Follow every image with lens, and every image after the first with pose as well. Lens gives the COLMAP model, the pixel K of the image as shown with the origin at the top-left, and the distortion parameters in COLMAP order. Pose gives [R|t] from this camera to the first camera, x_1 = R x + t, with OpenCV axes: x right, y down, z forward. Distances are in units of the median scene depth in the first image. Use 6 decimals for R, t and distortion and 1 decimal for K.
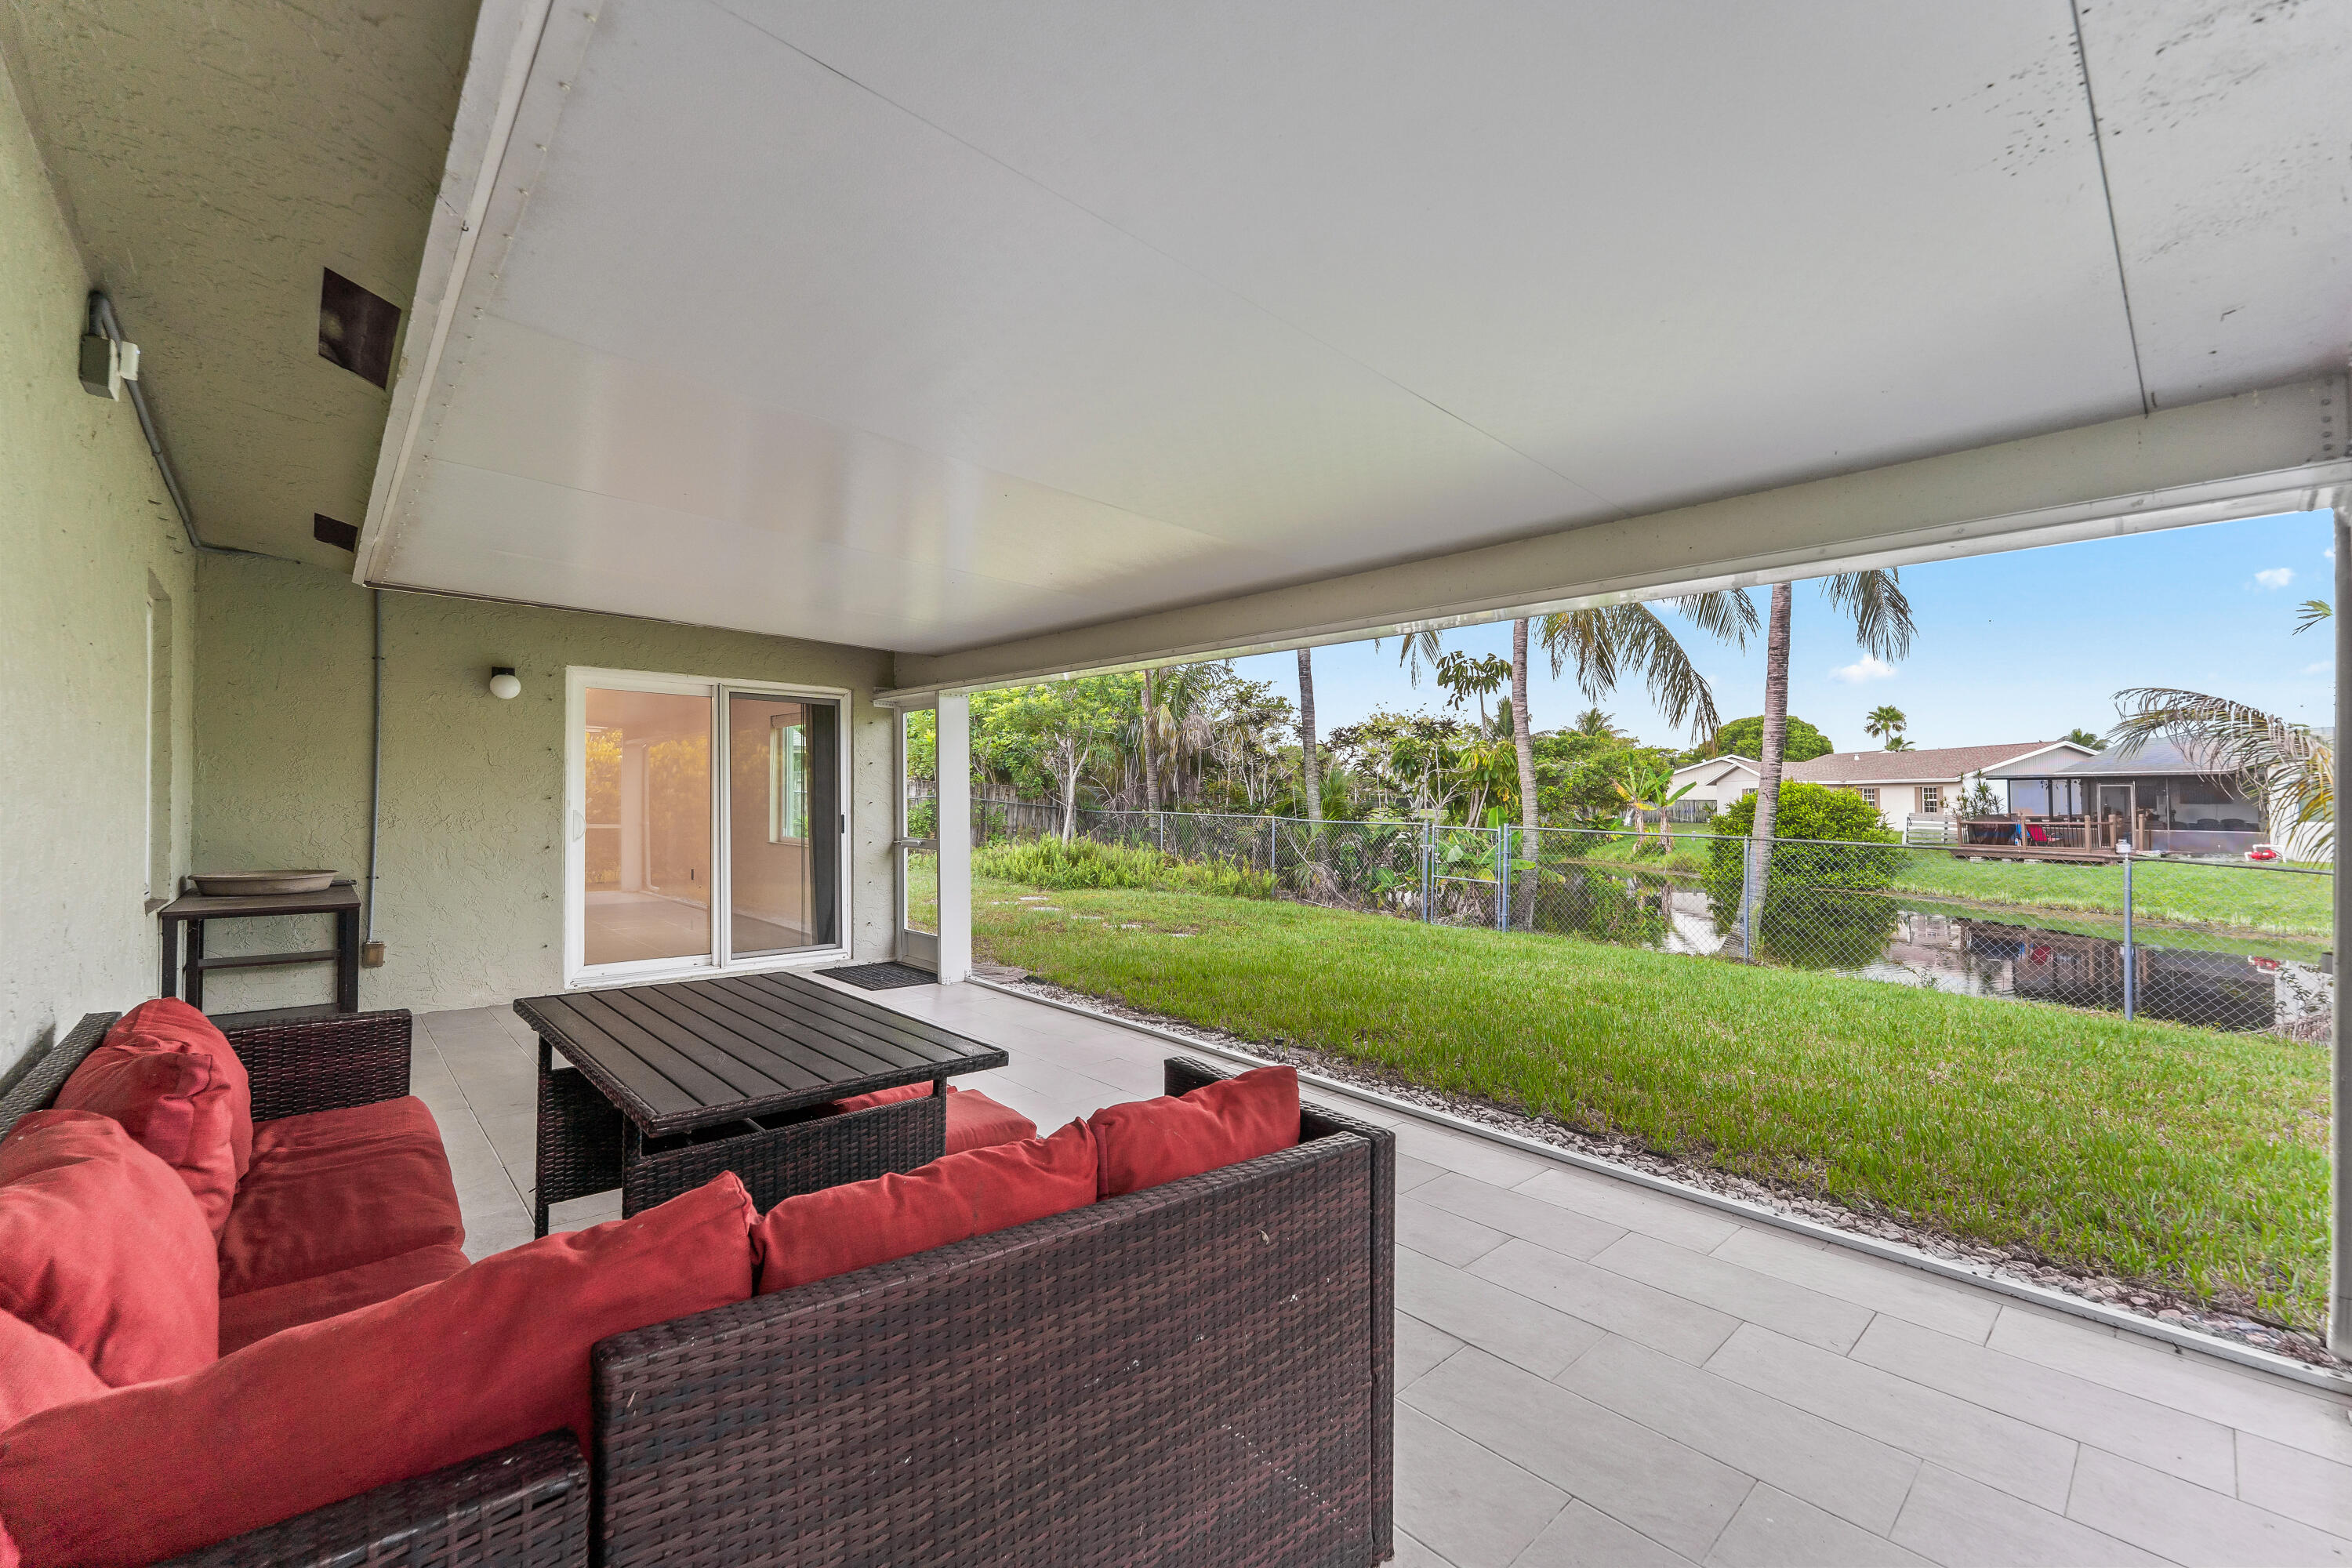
lens RADIAL K [[959.0, 0, 1164.3], [0, 959.0, 777.3], [0, 0, 1]] dist [0.002379, -0.000779]
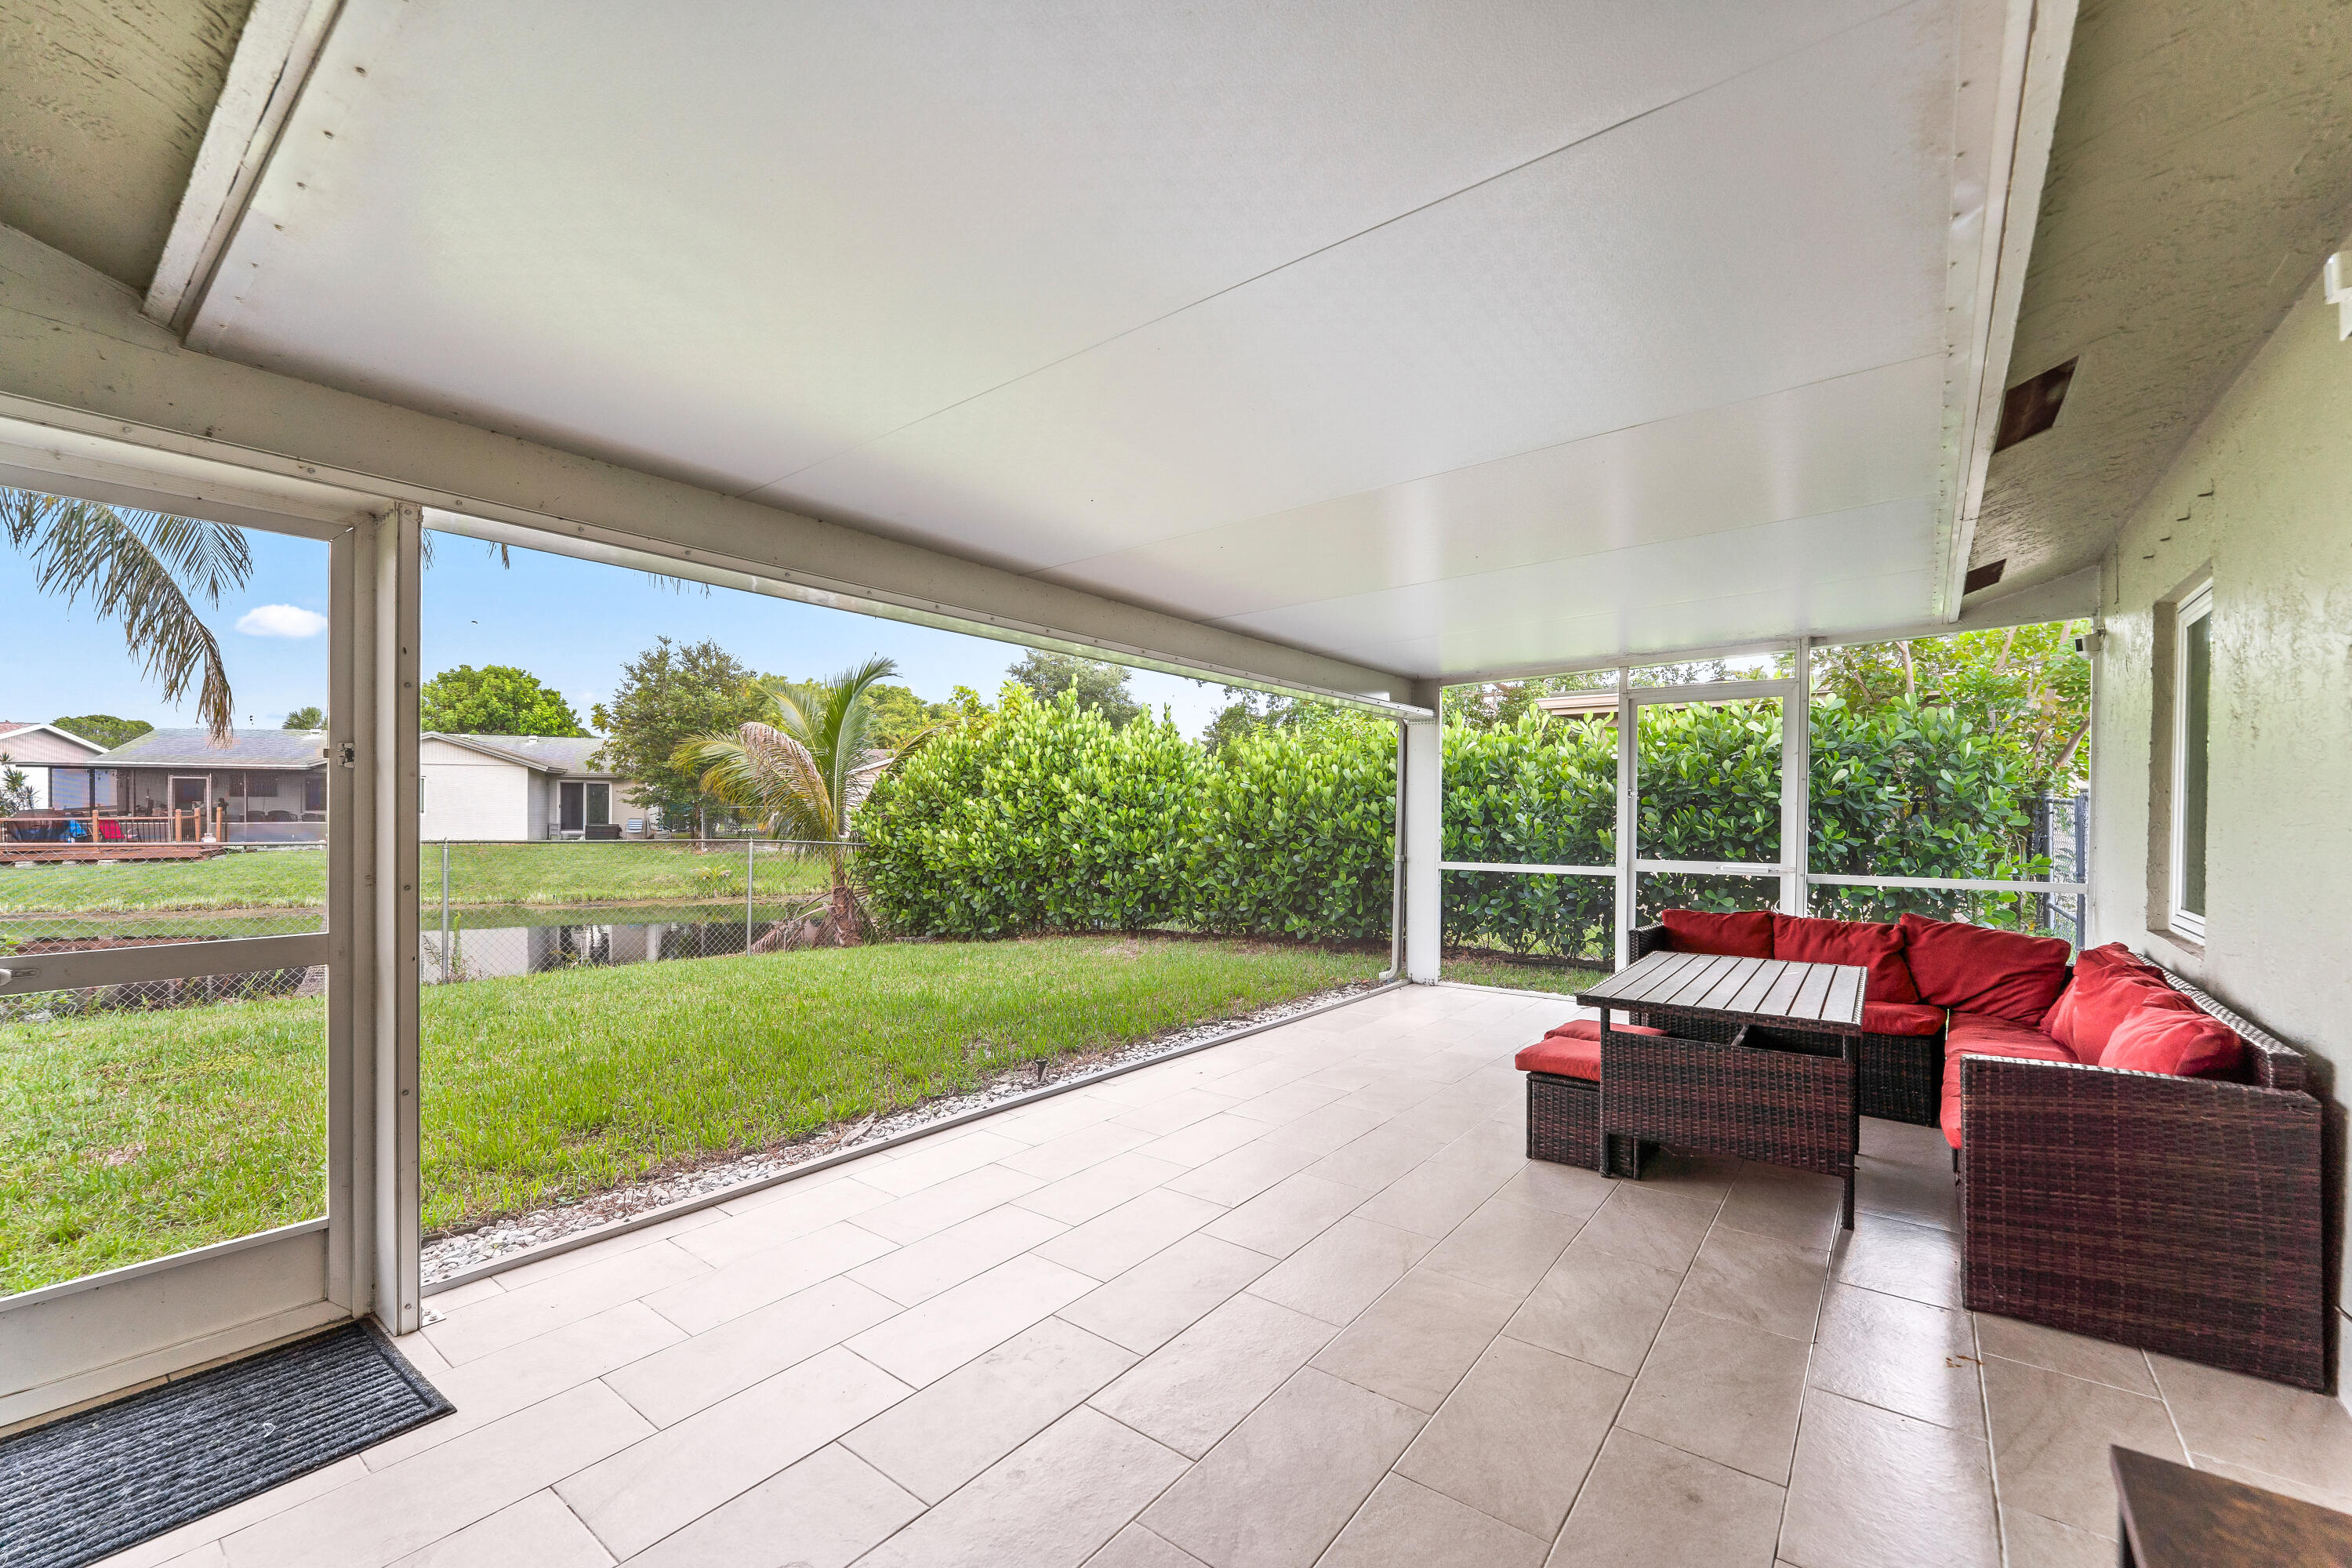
lens RADIAL K [[959.0, 0, 1187.3], [0, 959.0, 807.8], [0, 0, 1]] dist [0.002379, -0.000779]
pose [[-0.174450, -0.008987, 0.984625, -0.142291], [-0.032473, 0.999467, 0.003370, 0.002469], [-0.984130, -0.031386, -0.174649, 0.174441]]
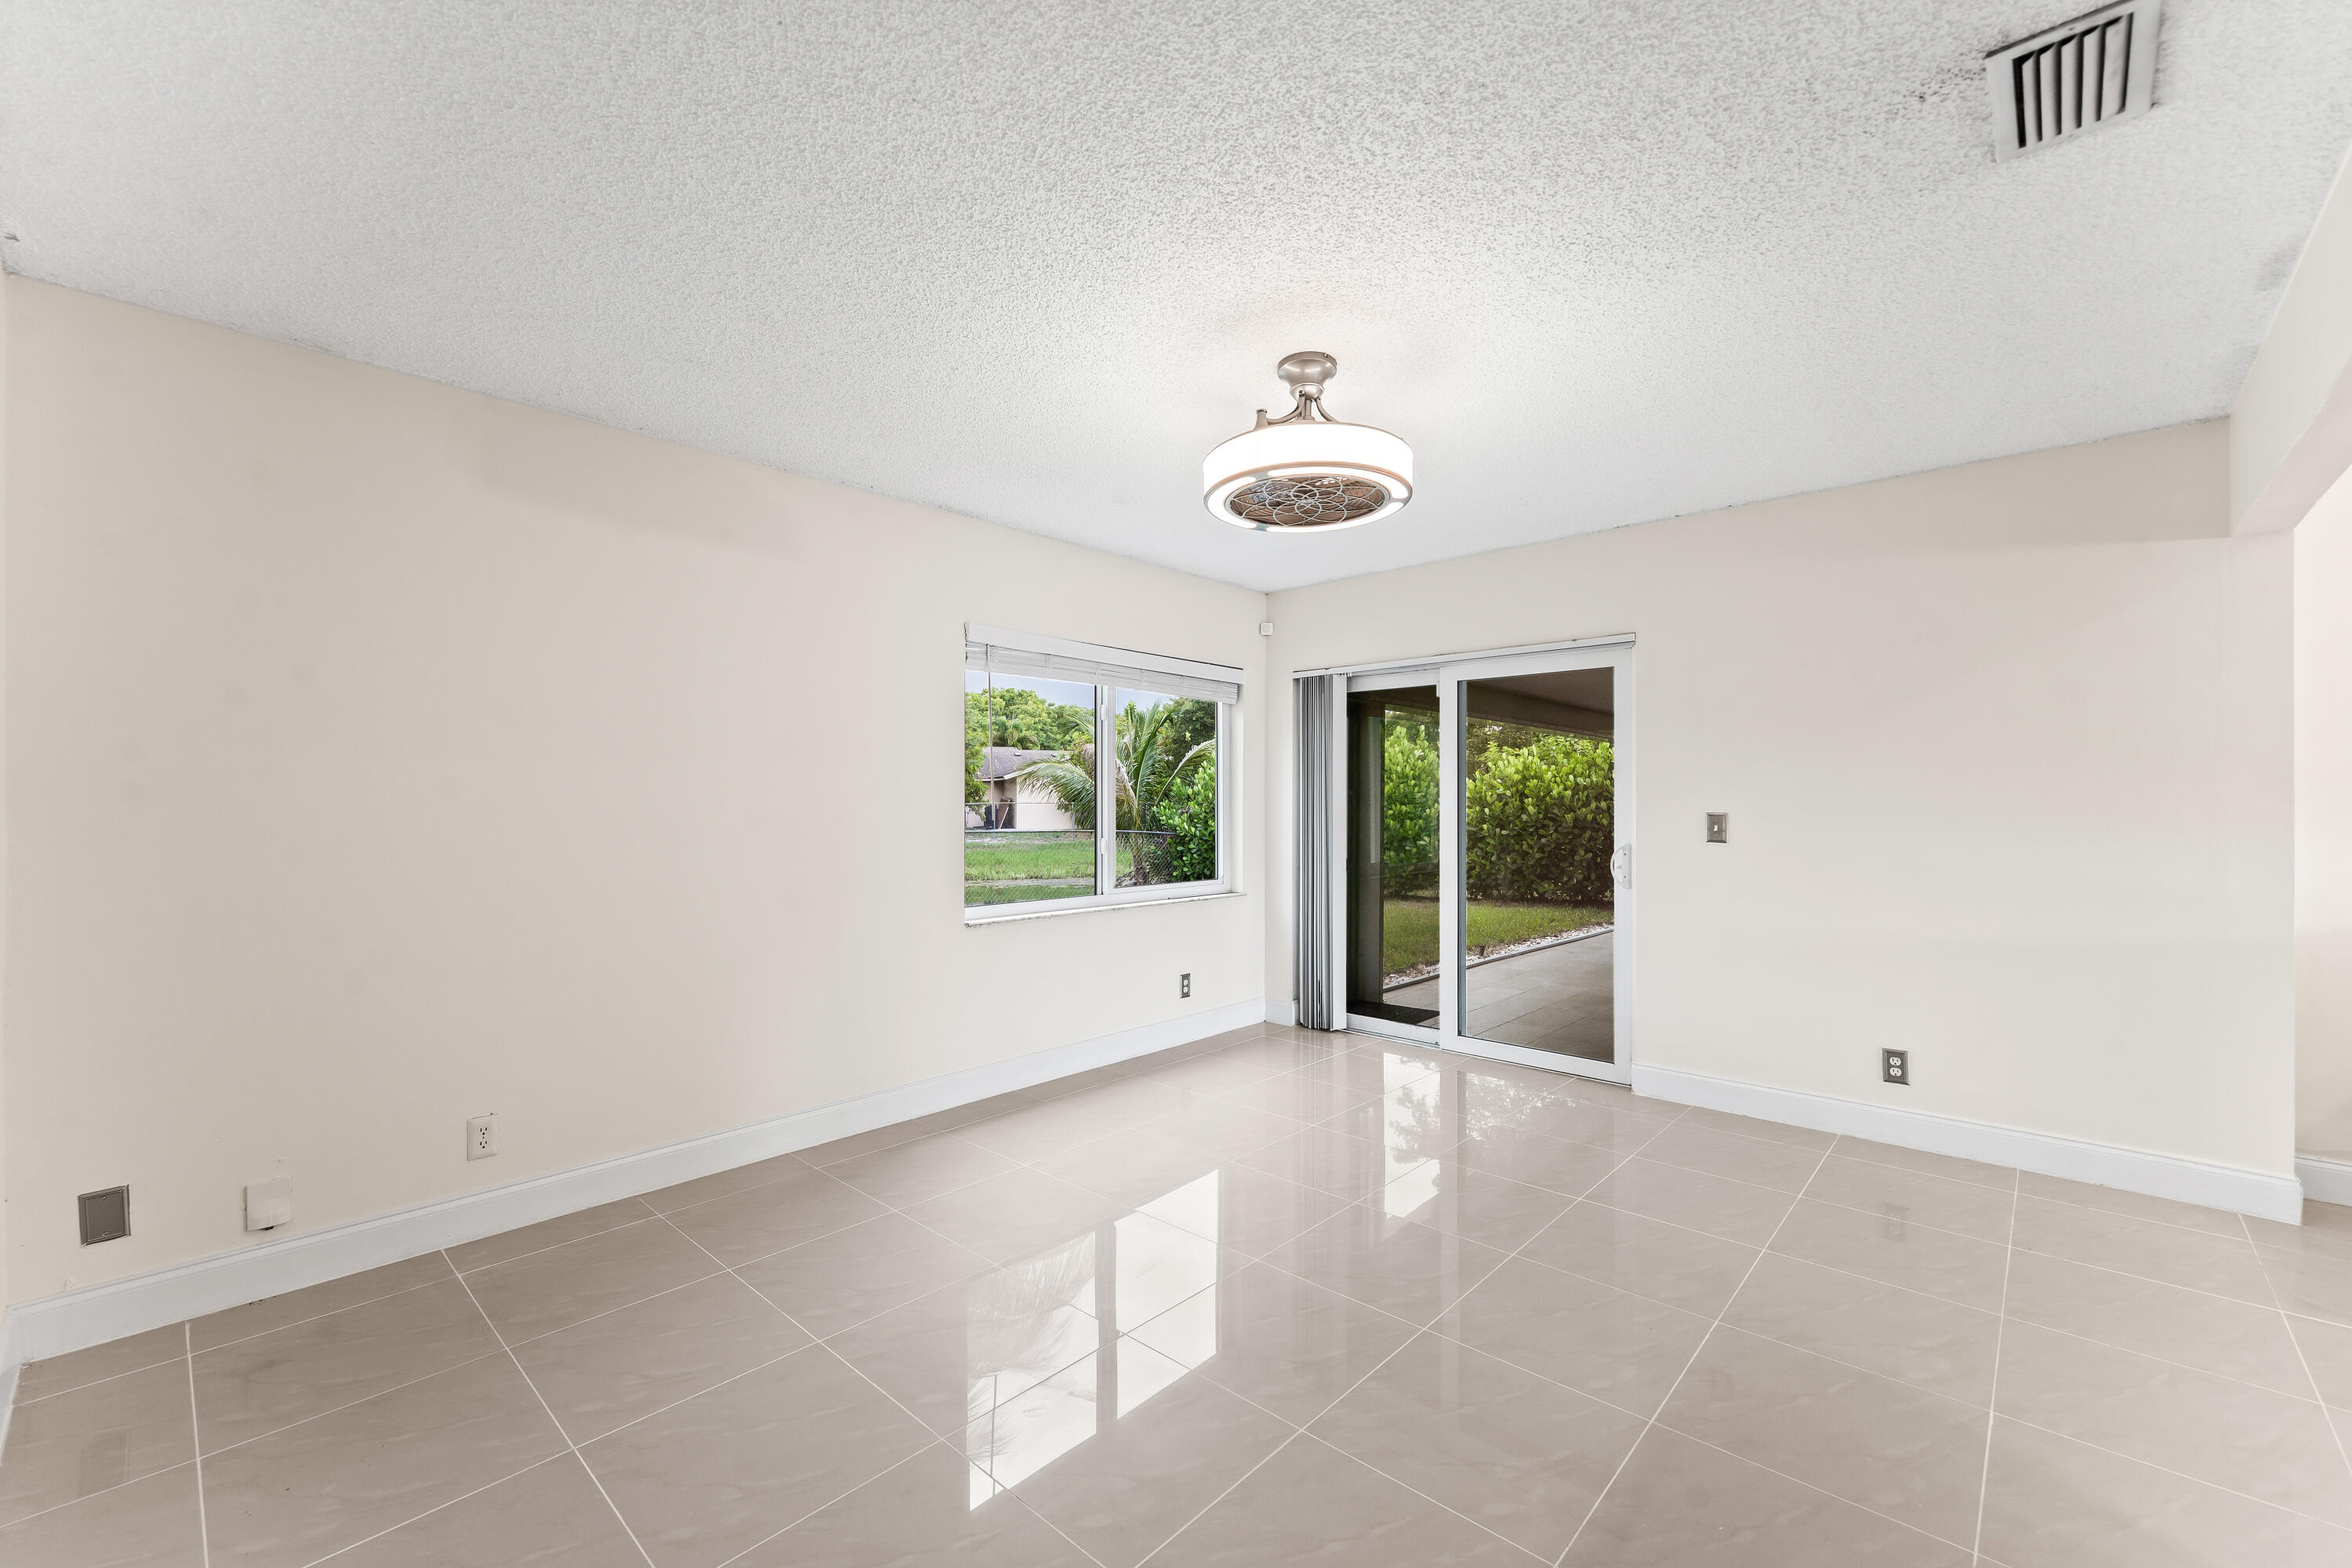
lens RADIAL K [[959.0, 0, 1176.0], [0, 959.0, 786.4], [0, 0, 1]] dist [0.002379, -0.000779]
pose [[-0.086700, 0.005602, 0.996219, -0.243408], [-0.026241, 0.999624, -0.007905, 0.001793], [-0.995889, -0.026827, -0.086520, 0.268405]]
